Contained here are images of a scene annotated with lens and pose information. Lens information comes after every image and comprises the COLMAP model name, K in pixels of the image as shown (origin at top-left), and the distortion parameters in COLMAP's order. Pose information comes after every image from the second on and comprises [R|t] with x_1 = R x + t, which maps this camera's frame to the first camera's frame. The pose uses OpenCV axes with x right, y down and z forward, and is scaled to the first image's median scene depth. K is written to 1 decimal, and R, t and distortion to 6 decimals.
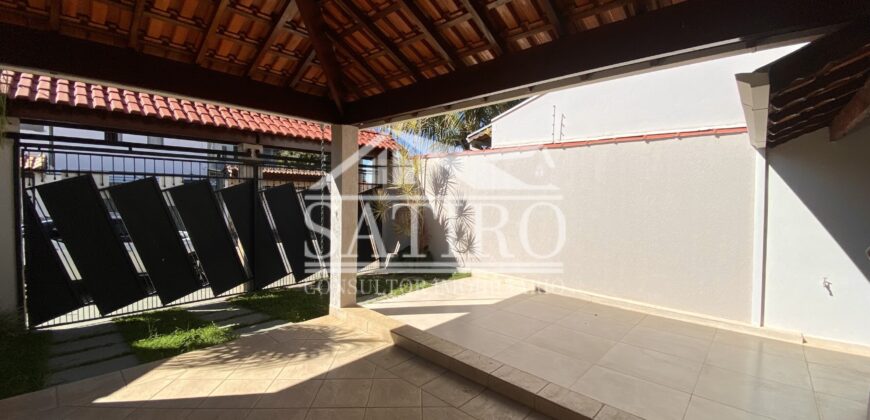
lens RADIAL K [[350.6, 0, 436.1], [0, 350.6, 208.7], [0, 0, 1]] dist [-0.015973, -0.000617]
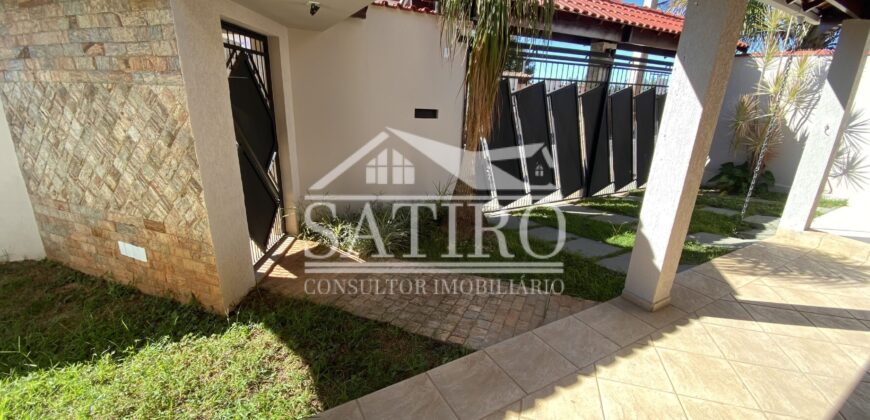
lens RADIAL K [[350.6, 0, 437.5], [0, 350.6, 212.9], [0, 0, 1]] dist [-0.015973, -0.000617]
pose [[0.947019, 0.112538, -0.300815, -0.664771], [-0.025066, 0.959644, 0.280099, -0.000425], [0.320197, -0.257719, 0.911622, -0.117851]]
